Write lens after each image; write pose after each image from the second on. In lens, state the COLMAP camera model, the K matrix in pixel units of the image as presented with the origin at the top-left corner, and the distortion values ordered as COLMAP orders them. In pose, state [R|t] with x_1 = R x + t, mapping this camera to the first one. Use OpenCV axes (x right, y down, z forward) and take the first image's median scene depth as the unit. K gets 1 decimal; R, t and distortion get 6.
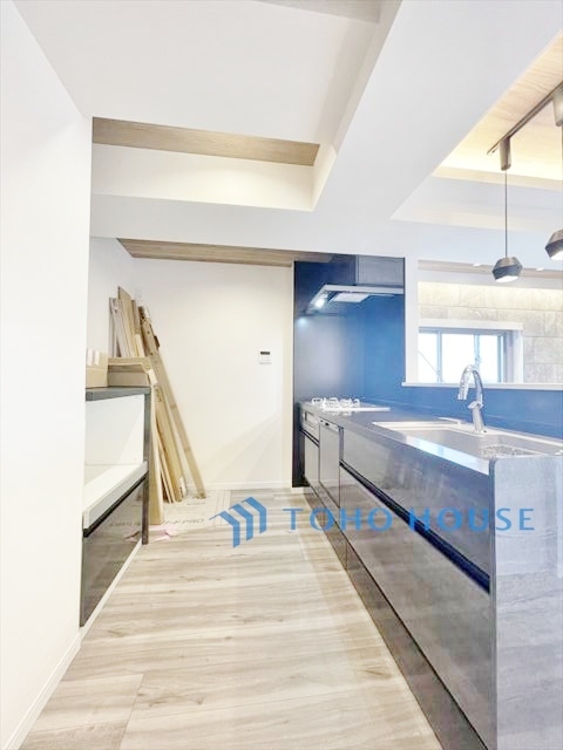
lens RADIAL K [[302.7, 0, 287.1], [0, 302.7, 374.2], [0, 0, 1]] dist [-0.002789, 0.001939]
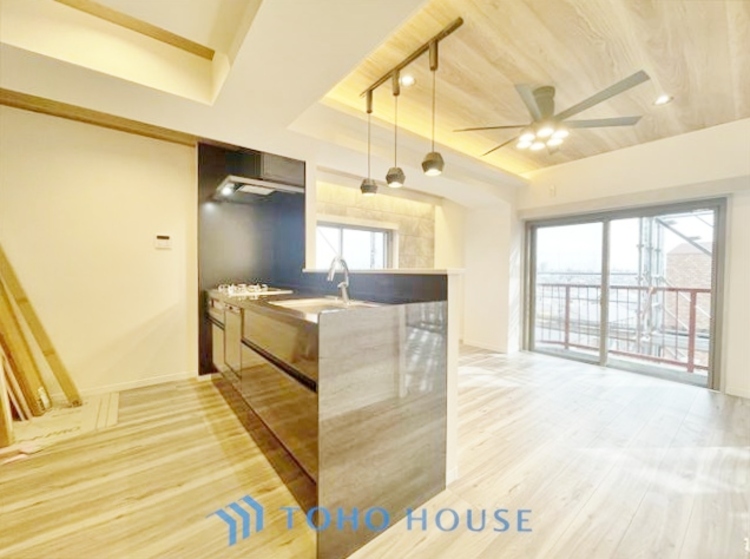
lens RADIAL K [[302.7, 0, 372.3], [0, 302.7, 276.7], [0, 0, 1]] dist [-0.007551, 0.002198]
pose [[0.867675, -0.013383, 0.496951, 0.029350], [-0.010330, 0.998936, 0.044938, 0.000822], [-0.497024, -0.044125, 0.866614, -0.150784]]
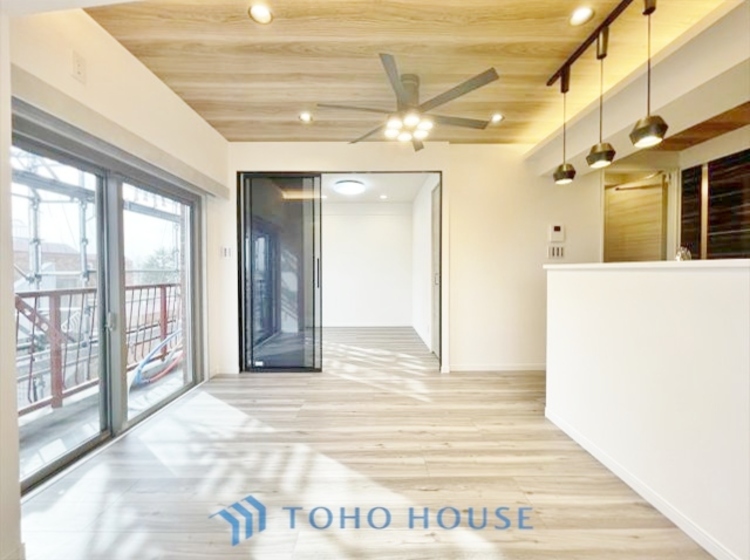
lens RADIAL K [[302.7, 0, 373.0], [0, 302.7, 277.5], [0, 0, 1]] dist [-0.007551, 0.002198]
pose [[-0.991162, -0.009531, 0.132318, 0.930579], [-0.009563, 0.999954, 0.000395, 0.054543], [-0.132315, -0.000874, -0.991207, 1.313090]]
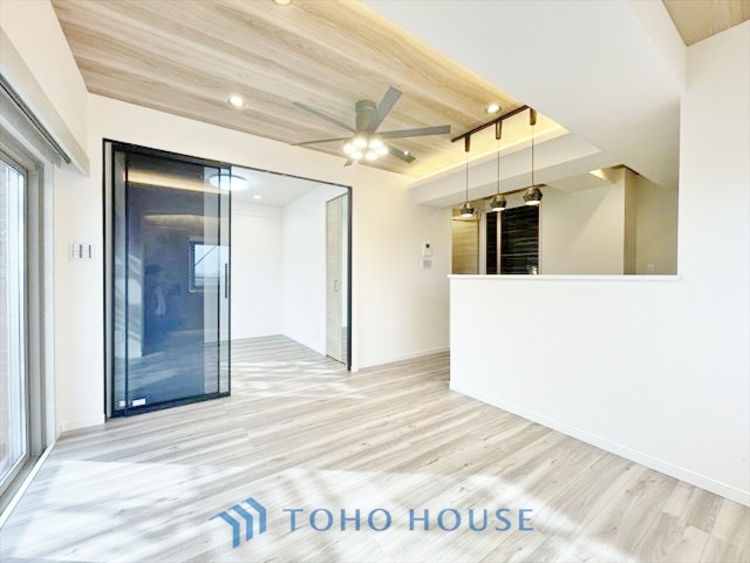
lens RADIAL K [[302.7, 0, 373.5], [0, 302.7, 279.2], [0, 0, 1]] dist [-0.002789, 0.001939]
pose [[-0.892976, -0.007218, -0.450047, 1.365662], [-0.001448, 0.999912, -0.013163, 0.045984], [0.450102, -0.011103, -0.892908, 1.294964]]
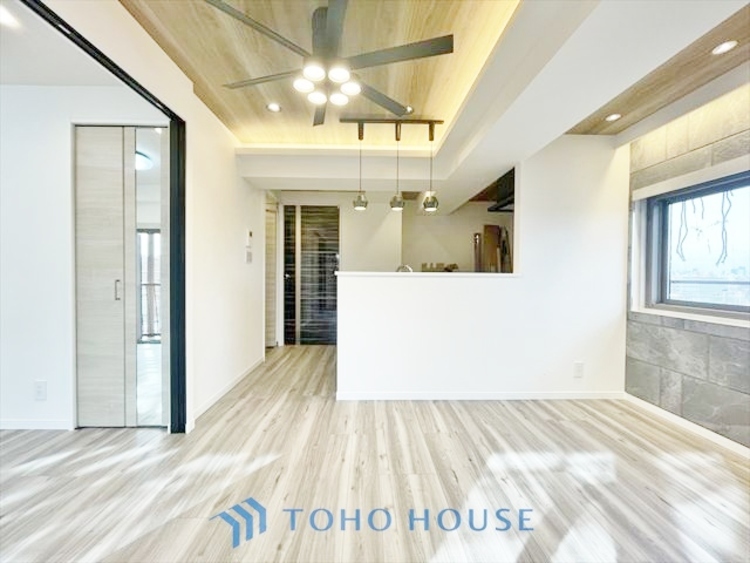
lens RADIAL K [[302.7, 0, 374.5], [0, 302.7, 278.8], [0, 0, 1]] dist [-0.002789, 0.001939]
pose [[-0.112560, 0.004009, -0.993637, 1.598153], [0.013518, 0.999905, 0.002503, 0.036449], [0.993553, -0.013150, -0.112604, 0.584975]]
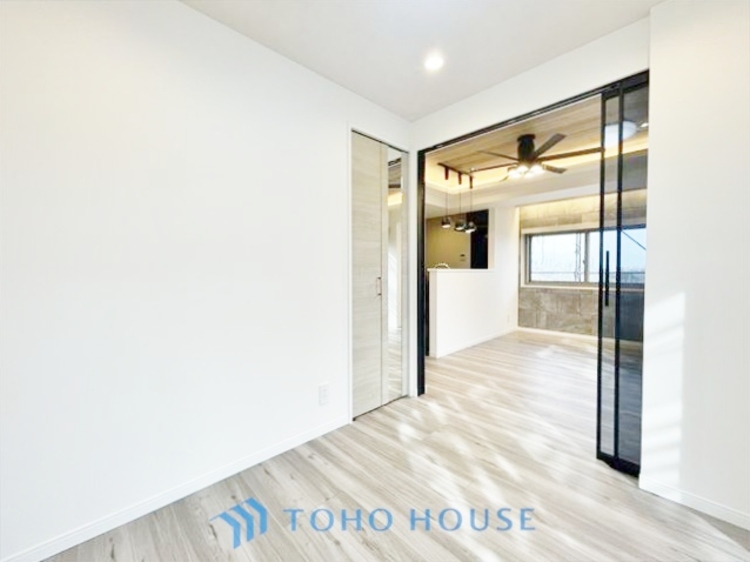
lens RADIAL K [[302.7, 0, 375.2], [0, 302.7, 275.7], [0, 0, 1]] dist [-0.007551, 0.002198]
pose [[0.587213, 0.008567, -0.809387, 1.605532], [0.022550, 0.999383, 0.026938, -0.001769], [0.809118, -0.034070, 0.586658, -0.852408]]
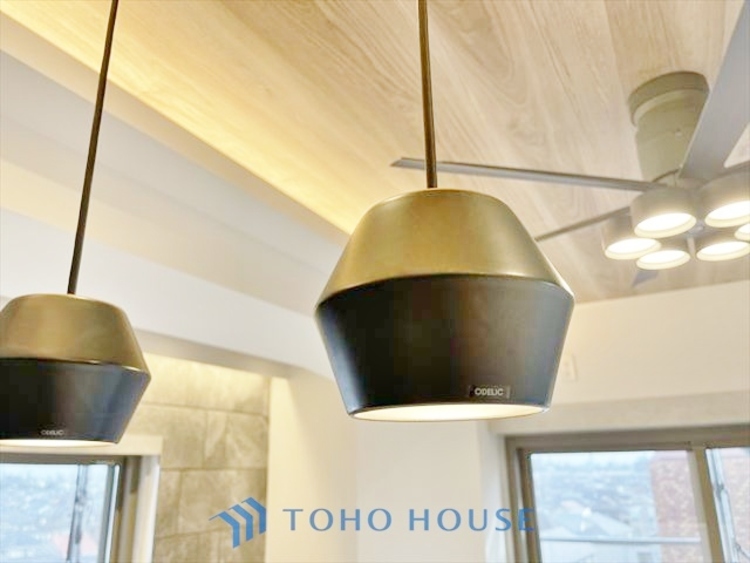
lens RADIAL K [[596.4, 0, 370.9], [0, 596.4, 276.9], [0, 0, 1]] dist [0.049935, 0.002612]
pose [[0.613994, 0.228881, 0.755397, 0.392322], [0.008286, 0.955112, -0.296129, -0.198706], [-0.789267, 0.188081, 0.584536, 0.328785]]
